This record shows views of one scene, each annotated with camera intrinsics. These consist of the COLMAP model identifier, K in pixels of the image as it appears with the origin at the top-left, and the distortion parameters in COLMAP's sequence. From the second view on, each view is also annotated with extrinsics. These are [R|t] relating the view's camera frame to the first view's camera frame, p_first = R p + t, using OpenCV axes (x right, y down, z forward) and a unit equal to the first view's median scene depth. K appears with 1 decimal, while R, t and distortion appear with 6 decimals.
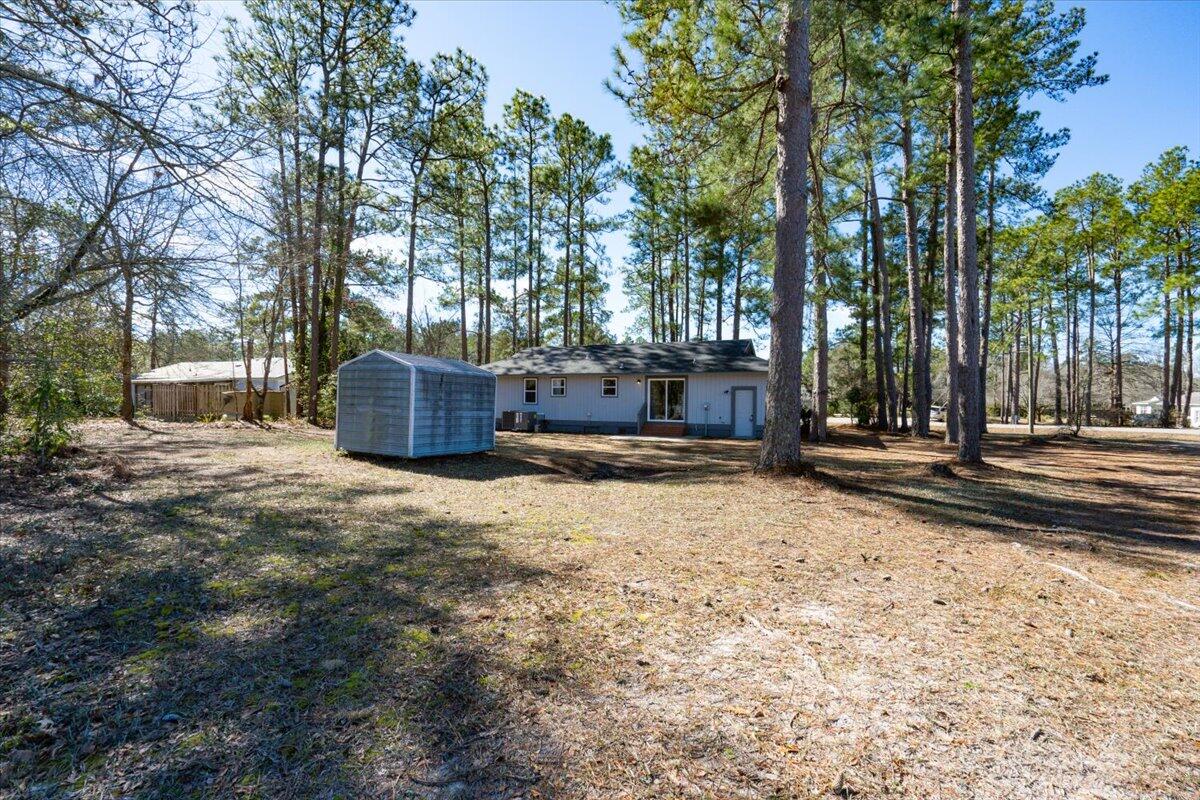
lens RADIAL K [[549.2, 0, 586.6], [0, 549.2, 400.3], [0, 0, 1]] dist [-0.000081, 0.000071]
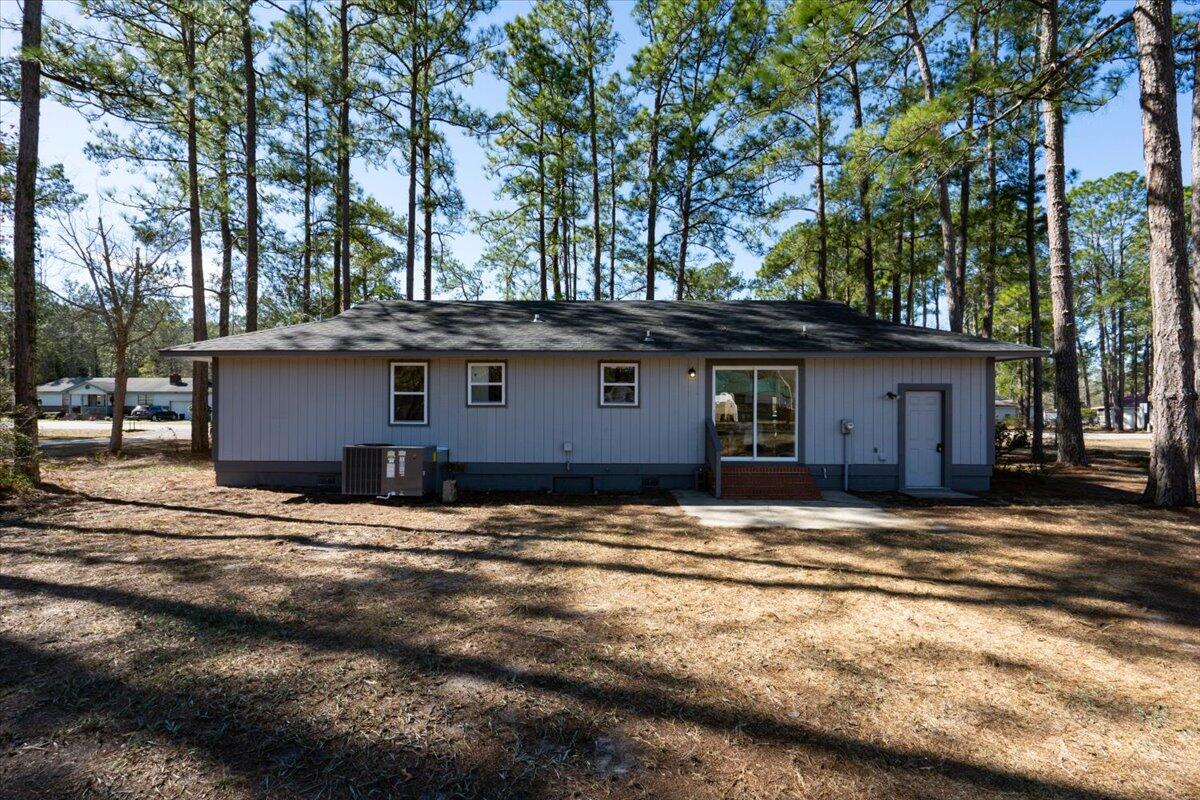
lens RADIAL K [[549.2, 0, 586.6], [0, 549.2, 400.3], [0, 0, 1]] dist [-0.000081, 0.000071]
pose [[0.922577, -0.017088, 0.385435, -0.141415], [0.007061, 0.999599, 0.027415, -0.022234], [-0.385749, -0.022571, 0.922328, 0.574200]]
